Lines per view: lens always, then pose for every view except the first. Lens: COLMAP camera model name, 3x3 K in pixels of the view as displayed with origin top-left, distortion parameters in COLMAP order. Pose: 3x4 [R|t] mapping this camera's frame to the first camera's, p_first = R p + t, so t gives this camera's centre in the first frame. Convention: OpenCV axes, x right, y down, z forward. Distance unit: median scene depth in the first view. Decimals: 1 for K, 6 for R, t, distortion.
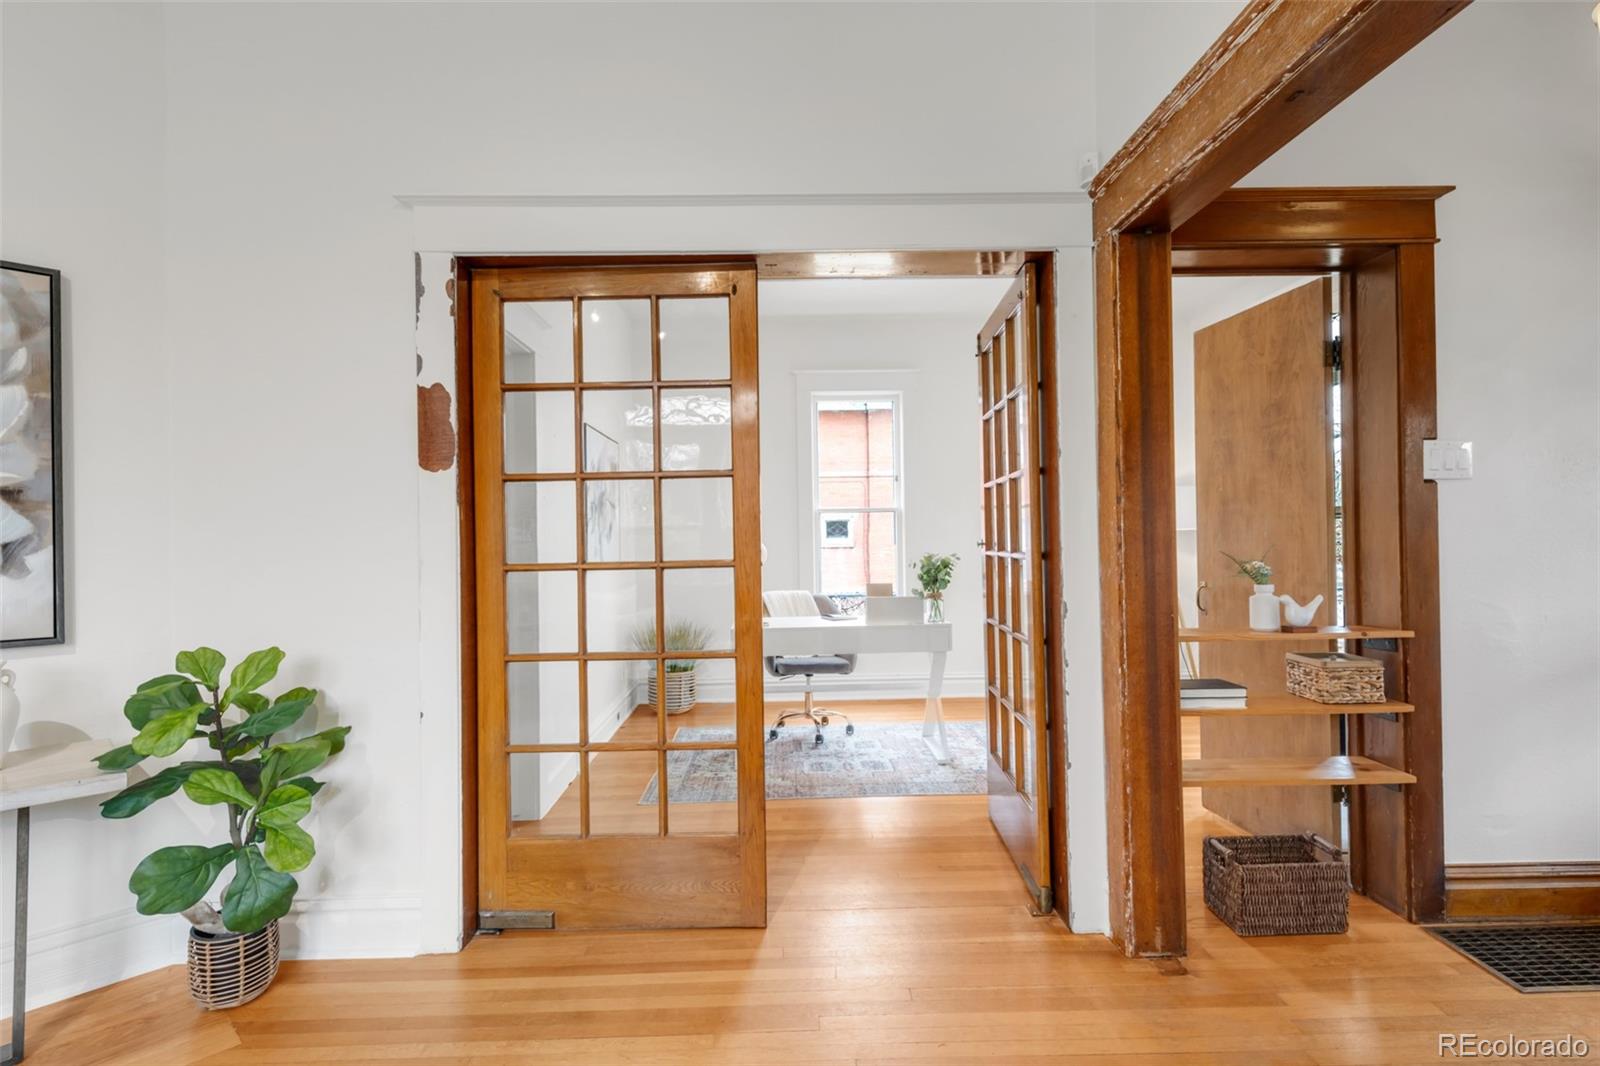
lens RADIAL K [[764.8, 0, 800.0], [0, 764.8, 533.0], [0, 0, 1]] dist [-0.000606, -0.000077]
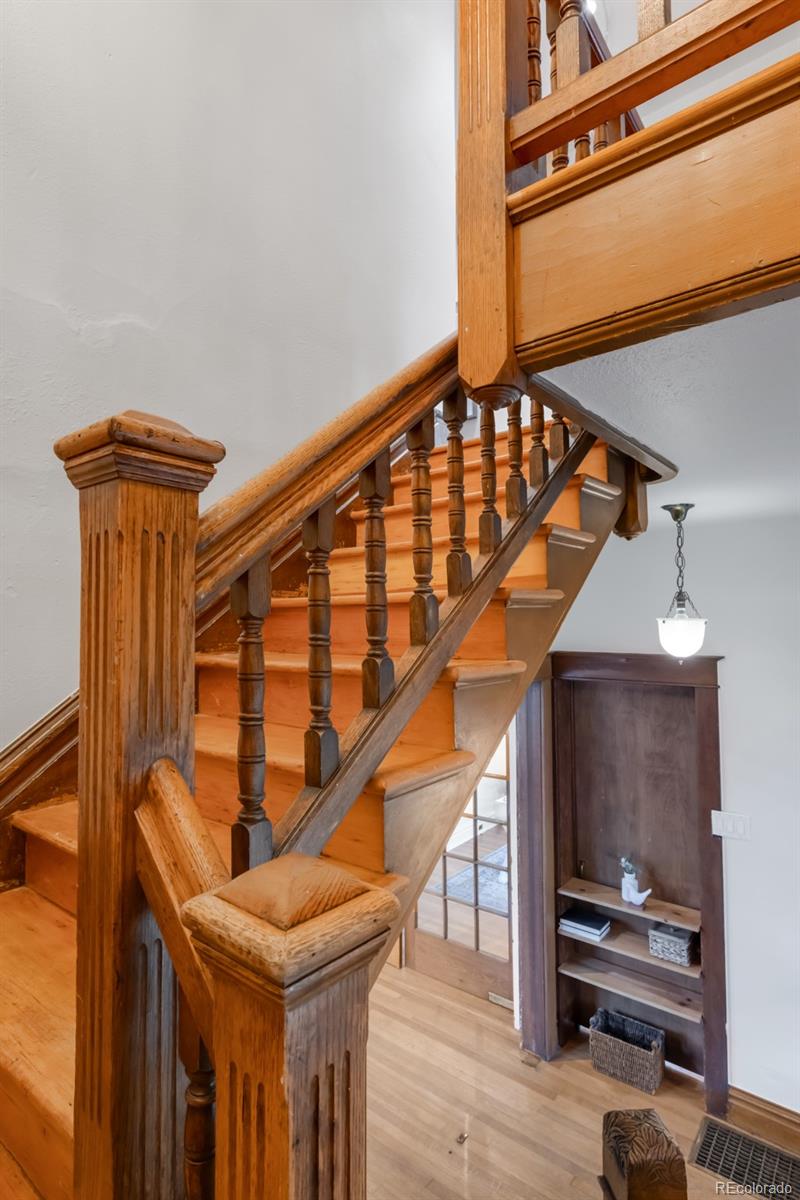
lens RADIAL K [[573.6, 0, 400.0], [0, 573.6, 600.0], [0, 0, 1]] dist [-0.000606, -0.000077]
pose [[0.792122, -0.021557, -0.609982, 1.050921], [0.003117, 0.999506, -0.031275, -0.533869], [0.610355, 0.022872, 0.791798, -0.377769]]
